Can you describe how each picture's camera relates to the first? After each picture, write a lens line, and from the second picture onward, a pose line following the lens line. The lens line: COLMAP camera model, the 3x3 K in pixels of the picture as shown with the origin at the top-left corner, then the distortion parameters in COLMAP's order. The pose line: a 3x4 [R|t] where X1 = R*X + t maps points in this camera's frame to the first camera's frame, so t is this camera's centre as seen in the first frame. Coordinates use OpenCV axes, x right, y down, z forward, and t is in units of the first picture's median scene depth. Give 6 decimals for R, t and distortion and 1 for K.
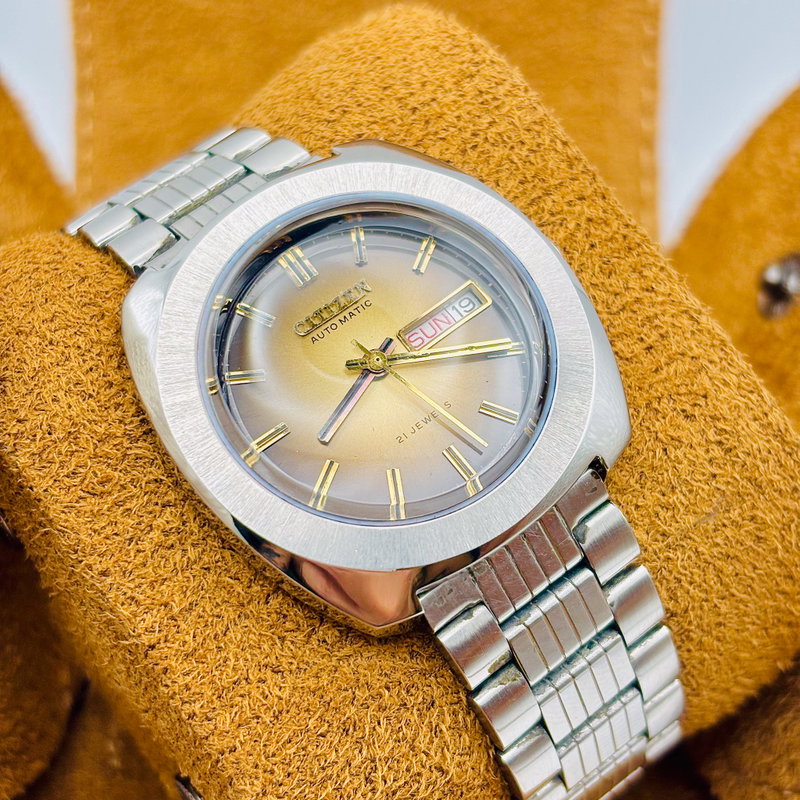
lens RADIAL K [[1671.6, 0, 394.4], [0, 1671.6, 397.7], [0, 0, 1]] dist [-0.228733, 0.000000]
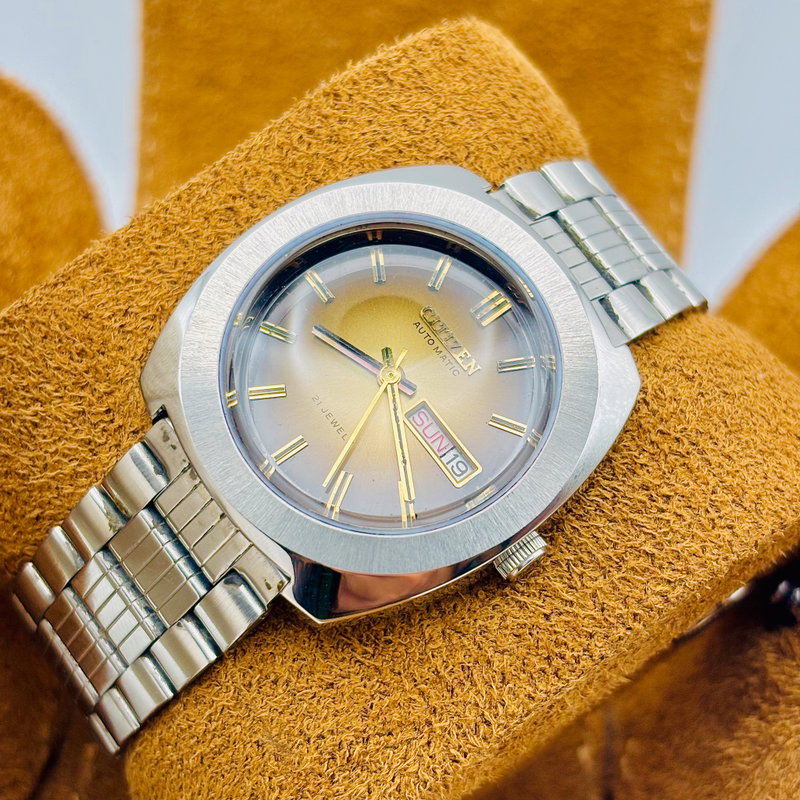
lens RADIAL K [[1671.6, 0, 373.9], [0, 1671.6, 413.1], [0, 0, 1]] dist [-0.228733, 0.000000]
pose [[-0.034694, 0.919895, -0.390626, 0.394154], [-0.929240, 0.114170, 0.351394, -0.353719], [0.367844, 0.375177, 0.850843, 0.104991]]
